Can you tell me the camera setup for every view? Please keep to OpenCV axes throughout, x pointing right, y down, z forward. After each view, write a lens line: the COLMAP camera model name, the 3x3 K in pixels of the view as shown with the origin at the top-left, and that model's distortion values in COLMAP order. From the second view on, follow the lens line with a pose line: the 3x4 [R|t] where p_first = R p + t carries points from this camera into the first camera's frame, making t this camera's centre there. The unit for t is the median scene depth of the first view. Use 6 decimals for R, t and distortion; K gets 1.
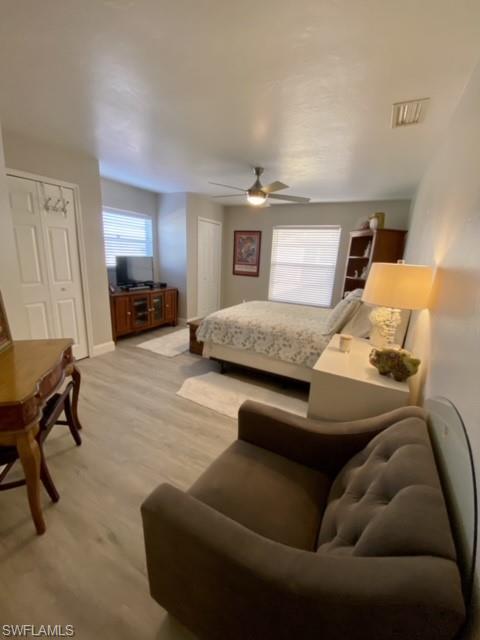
lens RADIAL K [[259.6, 0, 245.0], [0, 259.6, 316.7], [0, 0, 1]] dist [0.016940, -0.018731]
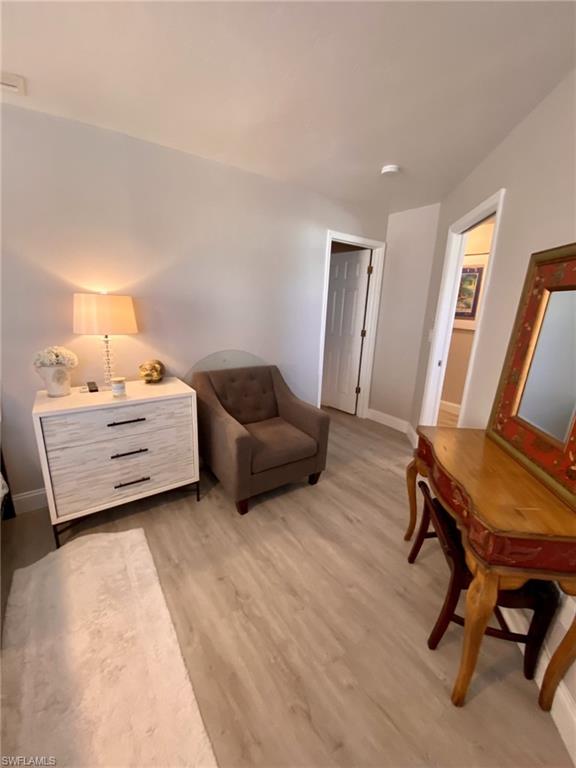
lens RADIAL K [[311.5, 0, 294.0], [0, 311.5, 380.1], [0, 0, 1]] dist [0.016940, -0.018731]
pose [[-0.884822, -0.192233, 0.424426, -0.192611], [0.026118, 0.889026, 0.457111, -0.128566], [-0.465197, 0.415547, -0.781609, 0.502399]]
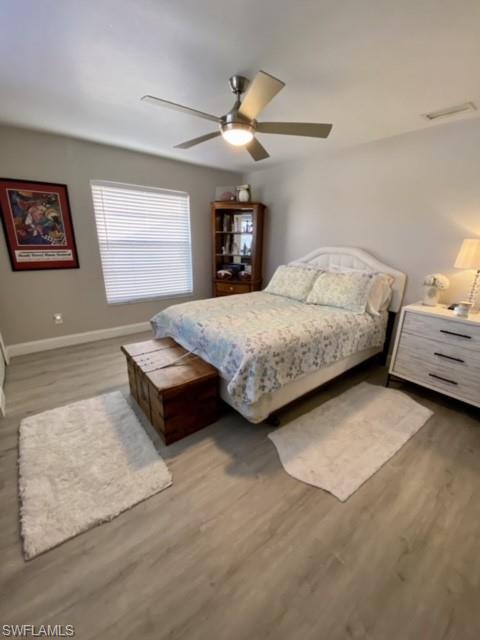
lens RADIAL K [[259.6, 0, 245.0], [0, 259.6, 316.7], [0, 0, 1]] dist [0.016940, -0.018731]
pose [[0.410737, -0.298446, 0.861525, -0.339731], [0.207464, 0.950715, 0.230433, -0.112537], [-0.887837, 0.084088, 0.452411, 0.439067]]
